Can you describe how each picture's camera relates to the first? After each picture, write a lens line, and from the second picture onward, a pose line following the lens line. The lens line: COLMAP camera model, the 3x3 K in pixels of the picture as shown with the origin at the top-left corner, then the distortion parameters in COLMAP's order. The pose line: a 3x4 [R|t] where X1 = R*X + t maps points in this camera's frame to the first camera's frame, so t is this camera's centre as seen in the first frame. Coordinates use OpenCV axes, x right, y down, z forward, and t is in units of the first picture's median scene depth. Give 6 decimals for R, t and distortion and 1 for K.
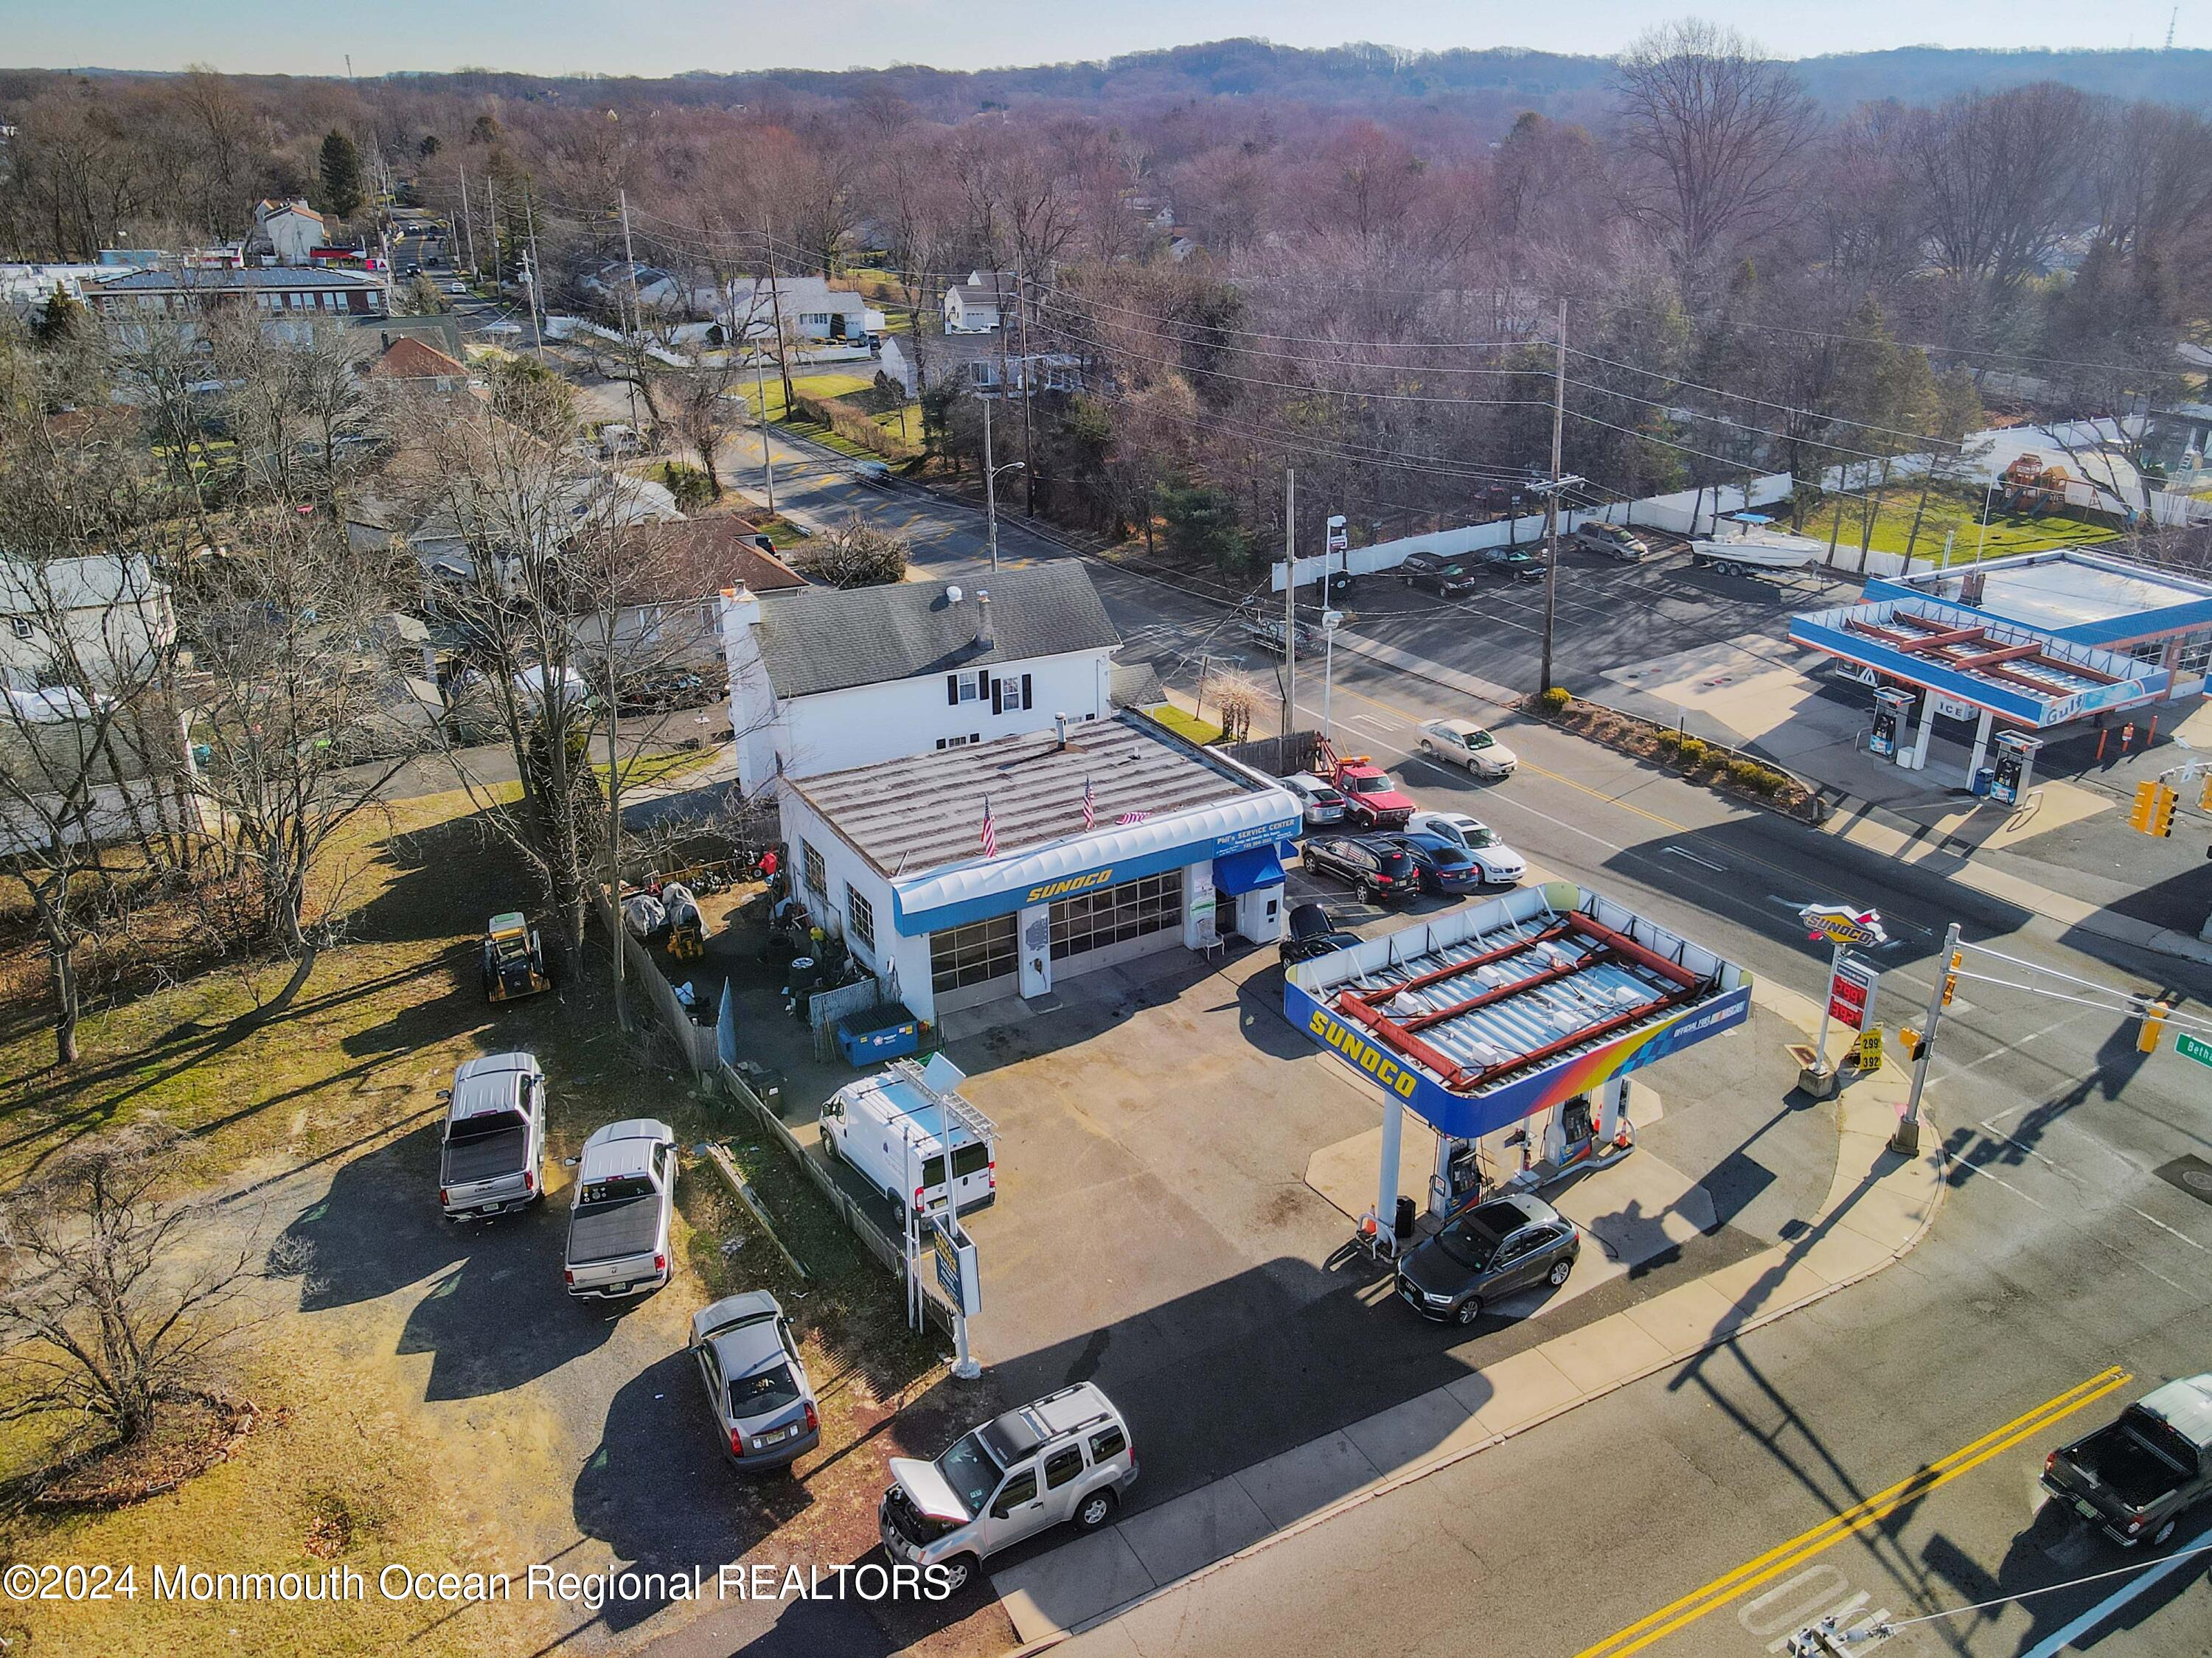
lens RADIAL K [[1620.8, 0, 1199.3], [0, 1620.8, 834.2], [0, 0, 1]] dist [0.000314, 0.041917]
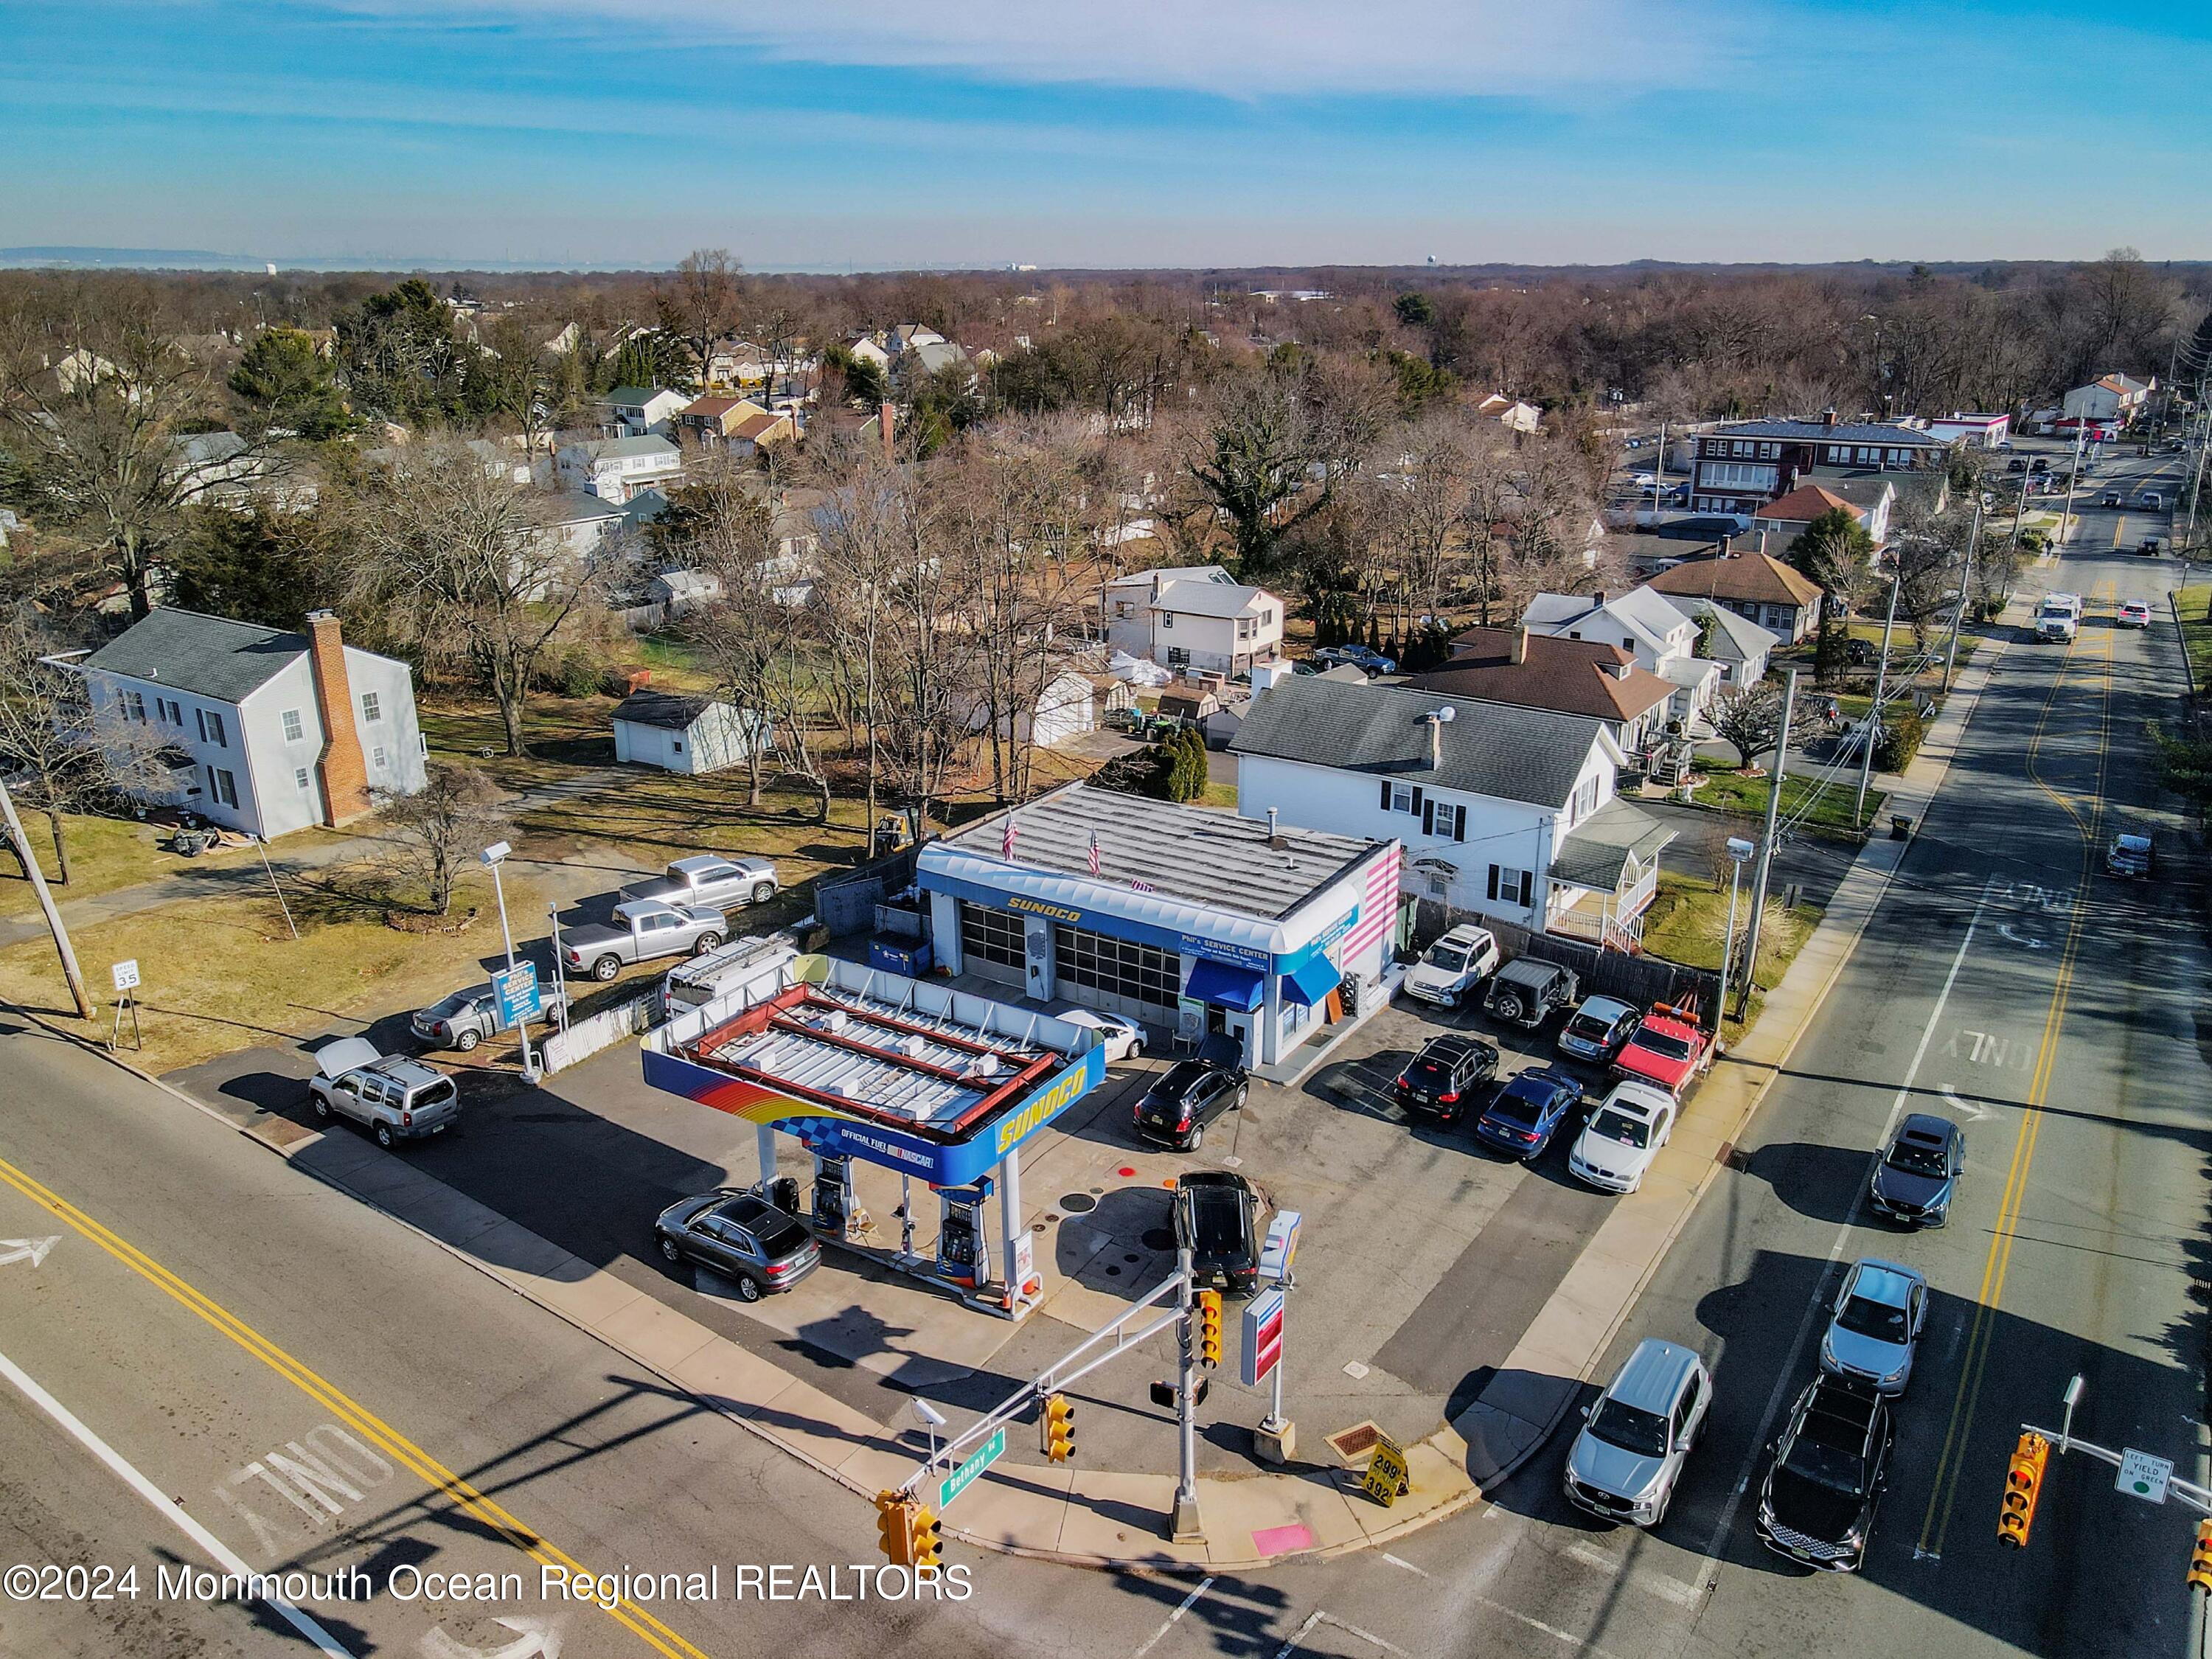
lens RADIAL K [[1595.8, 0, 1097.9], [0, 1595.8, 833.3], [0, 0, 1]] dist [0.000529, 0.032870]
pose [[0.419972, 0.284747, -0.861709, 0.870068], [-0.364184, 0.922577, 0.127368, -0.170874], [0.831260, 0.260329, 0.491157, 0.460854]]
